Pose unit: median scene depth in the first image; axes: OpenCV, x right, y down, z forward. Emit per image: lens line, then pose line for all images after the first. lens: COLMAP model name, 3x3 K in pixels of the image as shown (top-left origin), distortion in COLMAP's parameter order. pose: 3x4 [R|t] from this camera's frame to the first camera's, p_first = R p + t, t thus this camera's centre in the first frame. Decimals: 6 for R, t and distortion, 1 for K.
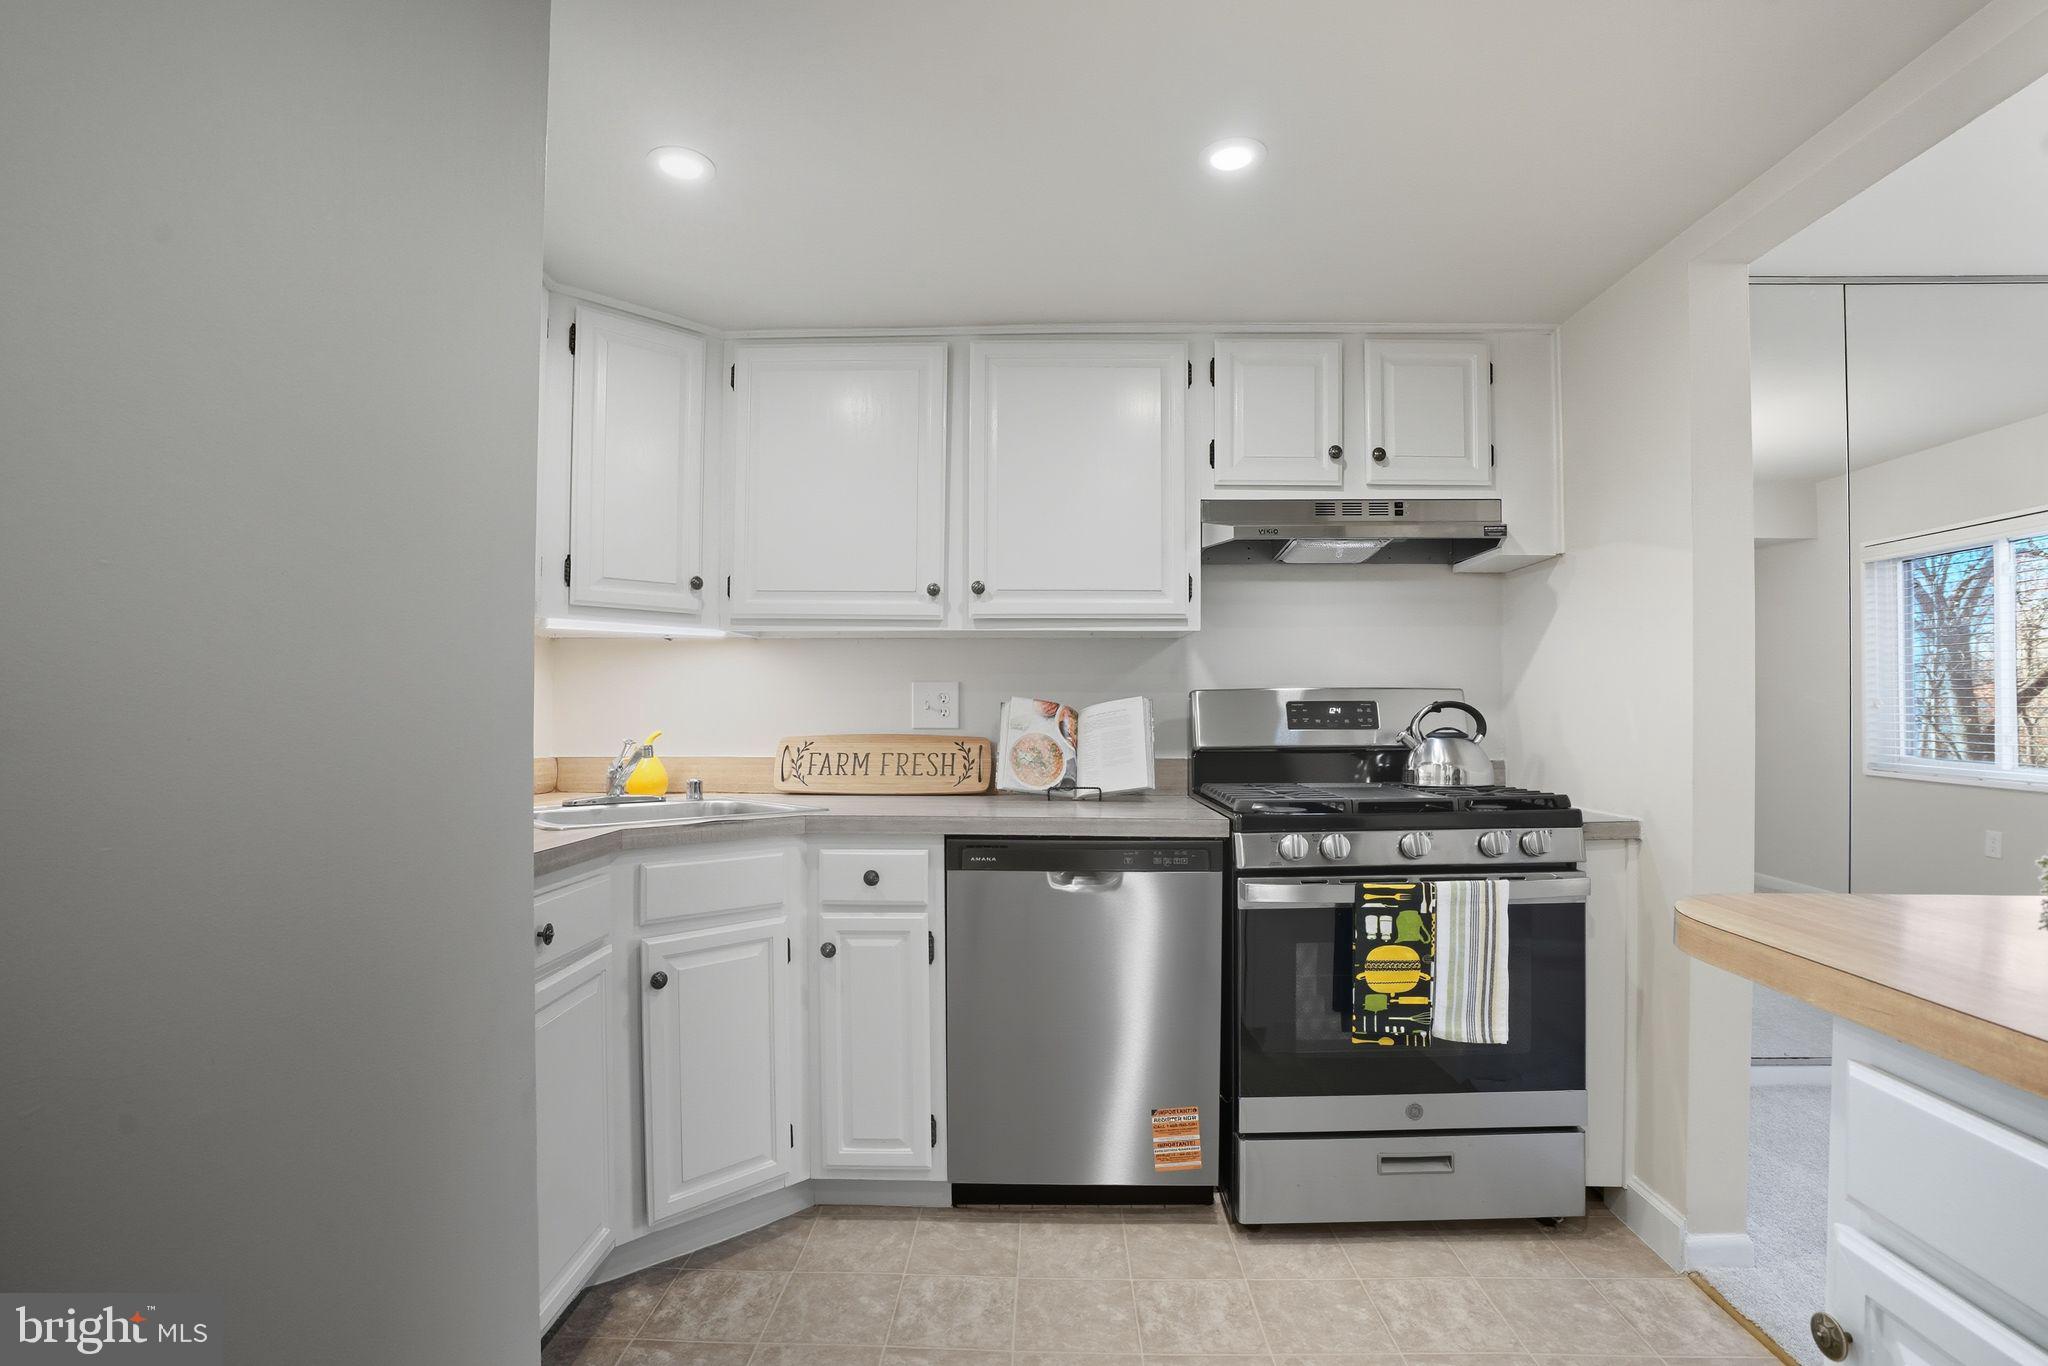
lens RADIAL K [[953.9, 0, 1028.1], [0, 953.9, 709.1], [0, 0, 1]] dist [-0.070842, 0.031830]
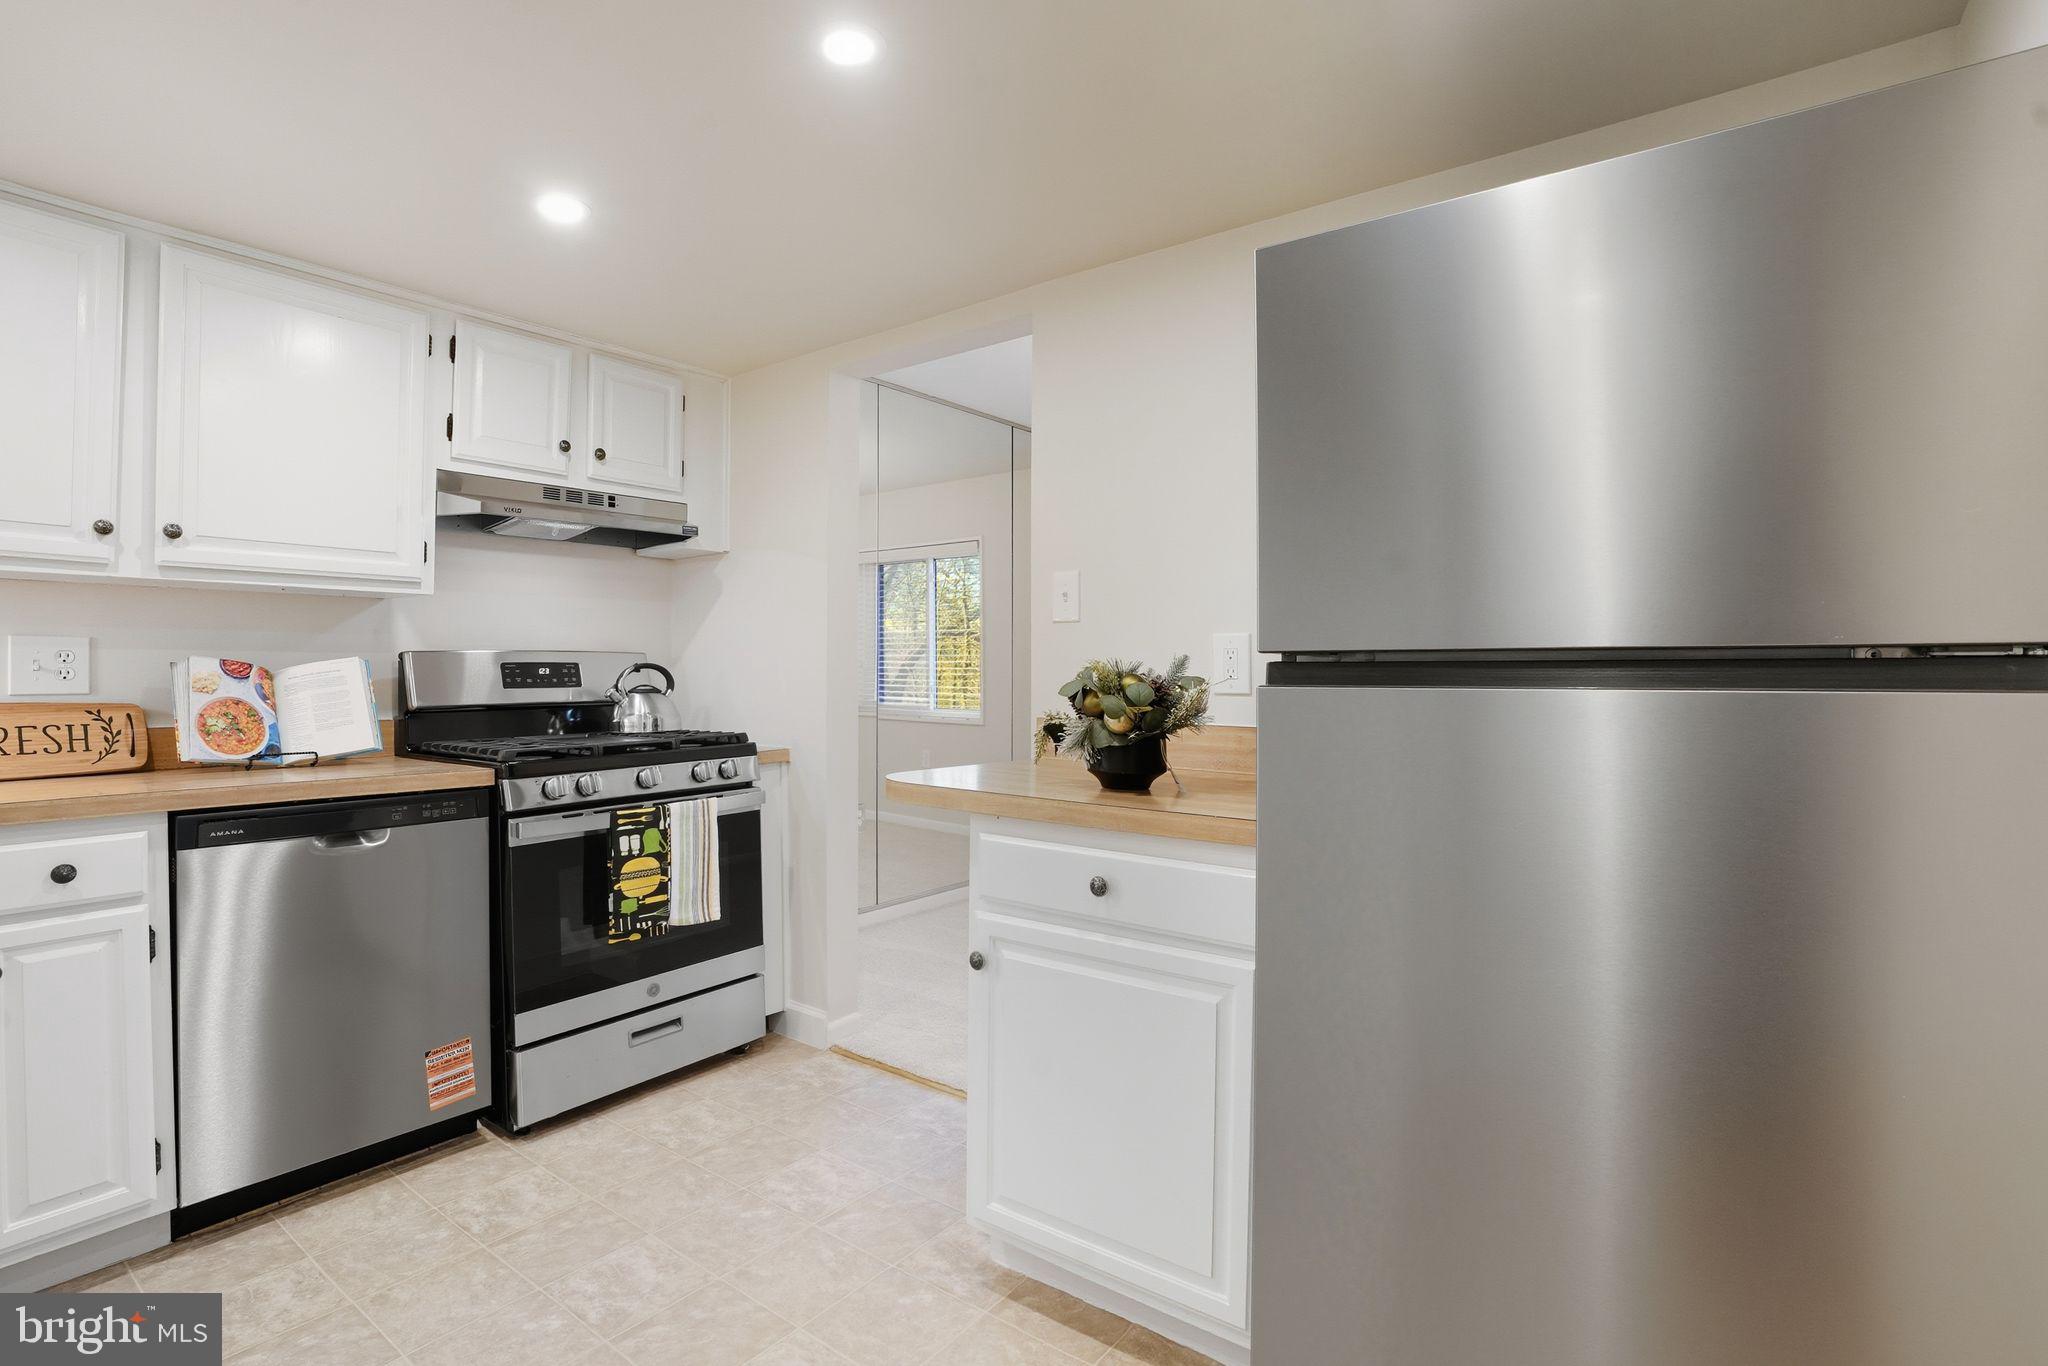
lens RADIAL K [[964.9, 0, 1019.3], [0, 964.9, 673.5], [0, 0, 1]] dist [-0.020135, 0.000365]
pose [[0.591230, -0.003650, 0.806494, -0.315240], [0.000709, 0.999992, 0.004006, 0.000275], [-0.806502, -0.001797, 0.591228, -0.150425]]
